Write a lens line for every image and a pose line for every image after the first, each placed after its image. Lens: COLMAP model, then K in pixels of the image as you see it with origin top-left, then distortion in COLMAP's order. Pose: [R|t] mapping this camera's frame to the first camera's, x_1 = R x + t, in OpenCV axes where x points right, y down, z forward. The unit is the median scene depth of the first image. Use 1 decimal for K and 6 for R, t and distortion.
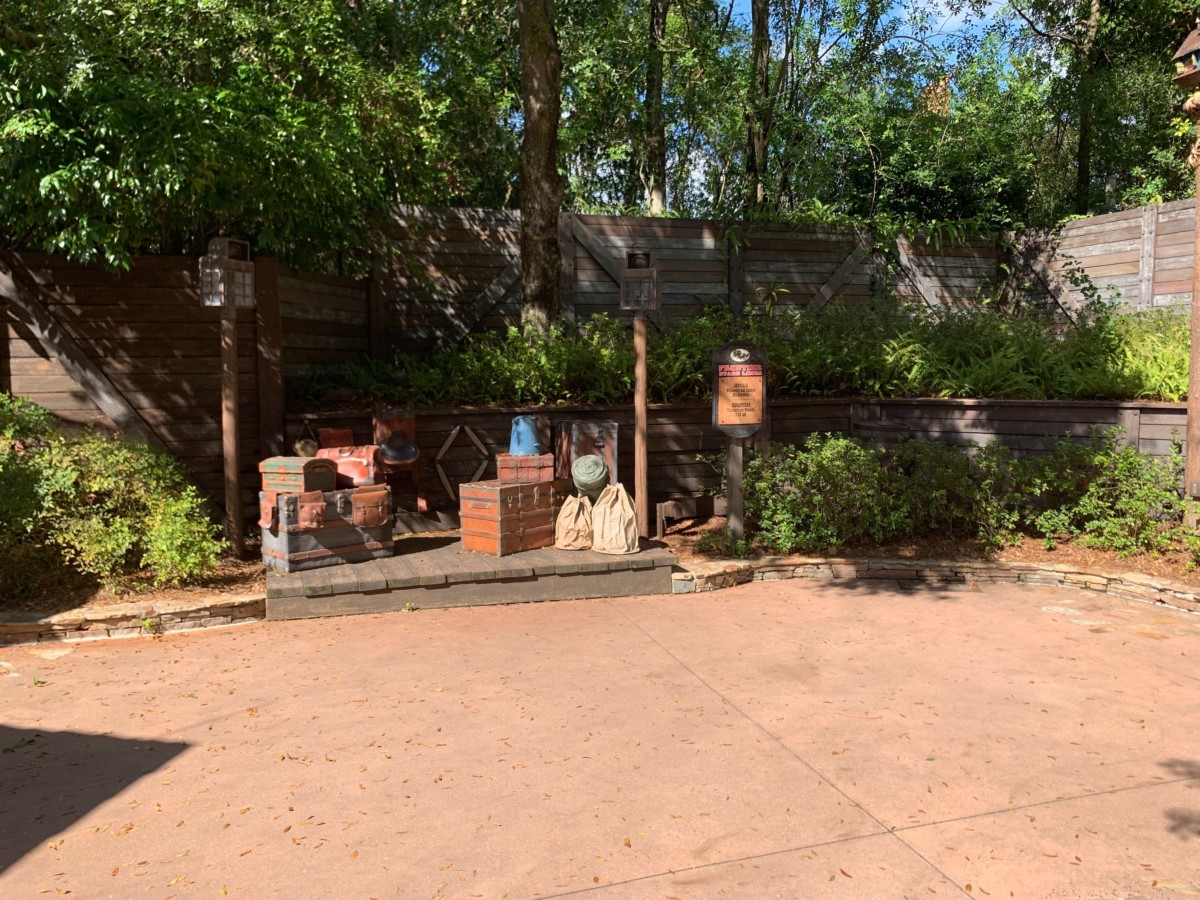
lens RADIAL K [[933.9, 0, 600.4], [0, 933.9, 434.7], [0, 0, 1]] dist [0.020826, -0.001030]
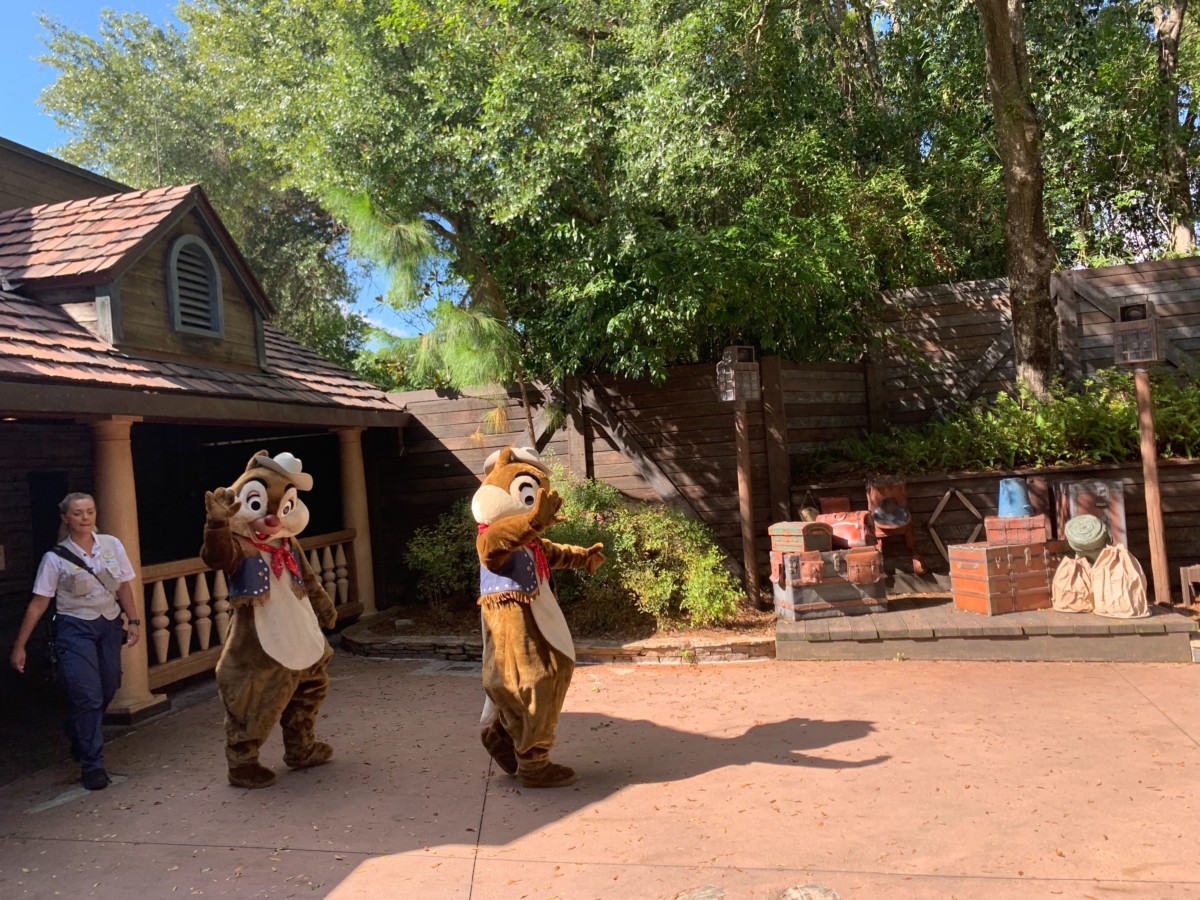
lens RADIAL K [[929.0, 0, 603.9], [0, 929.0, 433.6], [0, 0, 1]] dist [0.113782, -0.169658]
pose [[0.848843, -0.068298, -0.524215, 0.093570], [0.024916, 0.995686, -0.089378, 0.013040], [0.528058, 0.062807, 0.846883, -0.129481]]
